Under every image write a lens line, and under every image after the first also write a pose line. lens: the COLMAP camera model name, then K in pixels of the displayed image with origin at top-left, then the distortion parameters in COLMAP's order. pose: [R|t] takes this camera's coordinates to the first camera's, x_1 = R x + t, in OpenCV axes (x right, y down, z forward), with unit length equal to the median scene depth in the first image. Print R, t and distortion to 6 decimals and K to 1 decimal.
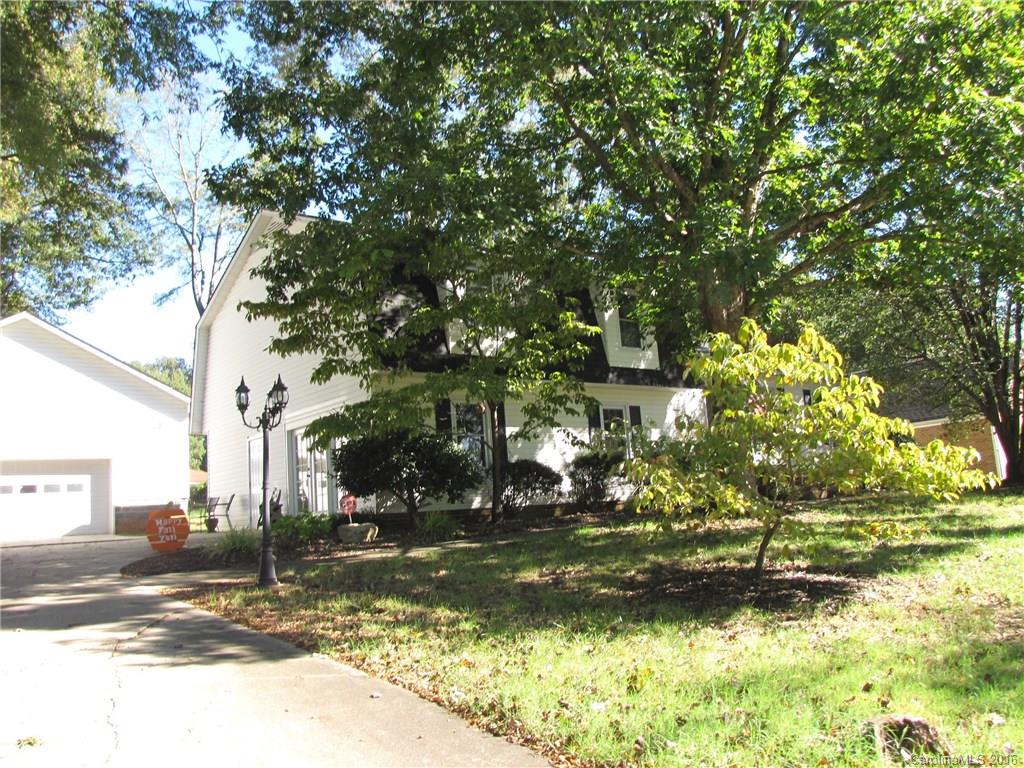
lens RADIAL K [[875.7, 0, 527.6], [0, 875.7, 362.6], [0, 0, 1]] dist [-0.172496, 0.143347]
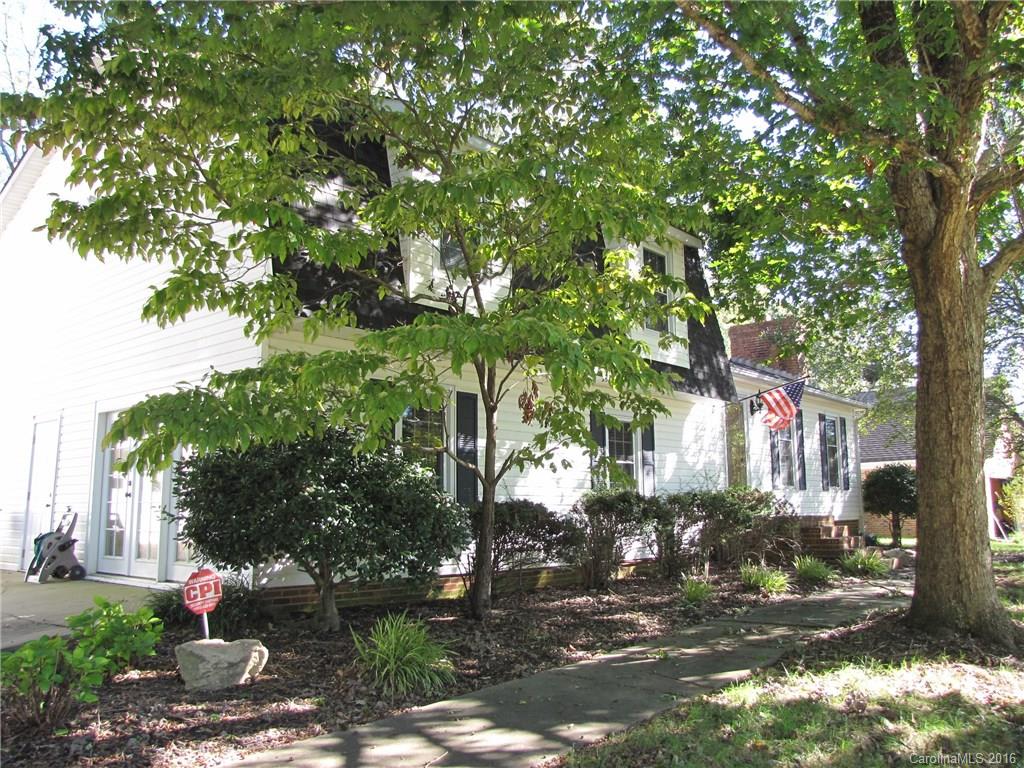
lens RADIAL K [[875.7, 0, 527.6], [0, 875.7, 362.6], [0, 0, 1]] dist [-0.172496, 0.143347]
pose [[0.982031, 0.090068, 0.165841, -0.118742], [-0.090685, 0.995872, -0.003868, 0.028556], [-0.165505, -0.011241, 0.986145, 0.507921]]
